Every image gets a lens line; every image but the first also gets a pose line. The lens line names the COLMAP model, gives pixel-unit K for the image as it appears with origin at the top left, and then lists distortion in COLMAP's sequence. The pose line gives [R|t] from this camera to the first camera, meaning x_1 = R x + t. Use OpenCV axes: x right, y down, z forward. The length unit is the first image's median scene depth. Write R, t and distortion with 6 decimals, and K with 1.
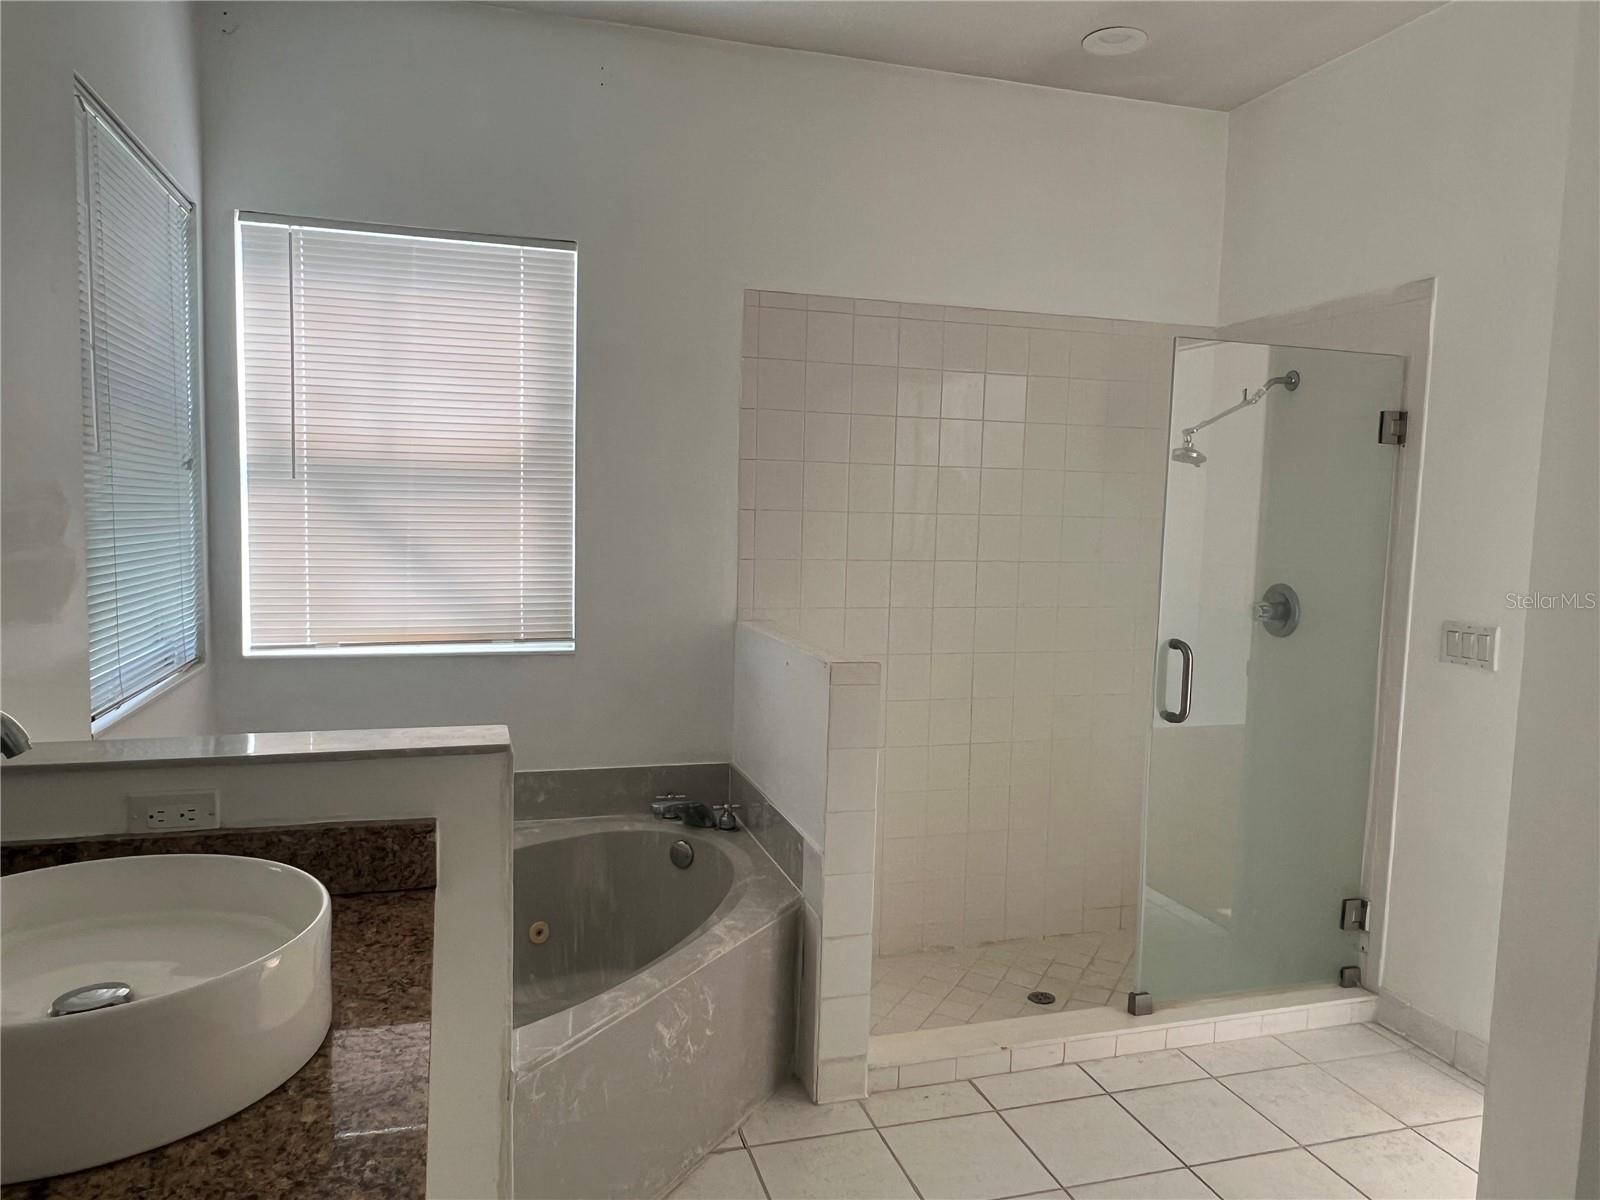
lens RADIAL K [[1074.2, 0, 779.4], [0, 1074.2, 606.5], [0, 0, 1]] dist [-0.001165, 0.000968]
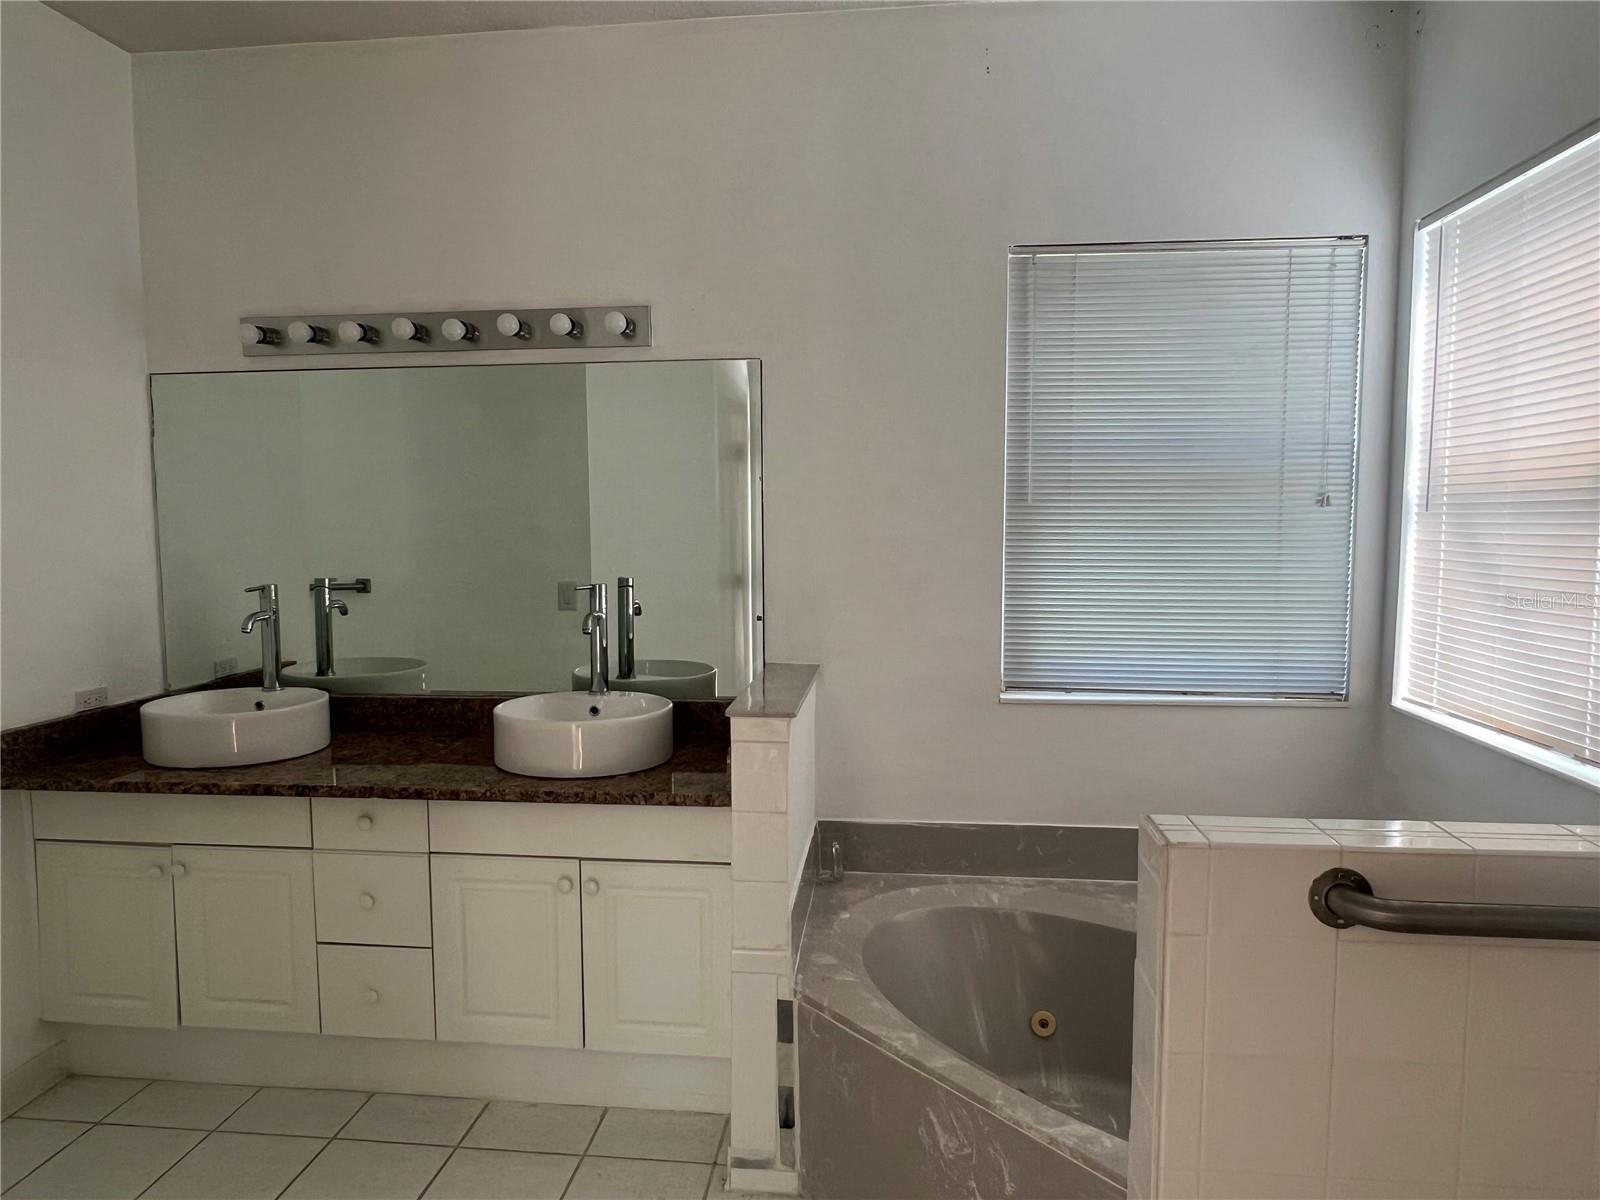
lens RADIAL K [[1074.2, 0, 779.4], [0, 1074.2, 606.5], [0, 0, 1]] dist [-0.001165, 0.000968]
pose [[-0.382834, 0.056547, -0.922085, 0.548636], [-0.088088, 0.991343, 0.097367, -0.081743], [0.919608, 0.118500, -0.374539, 0.857639]]
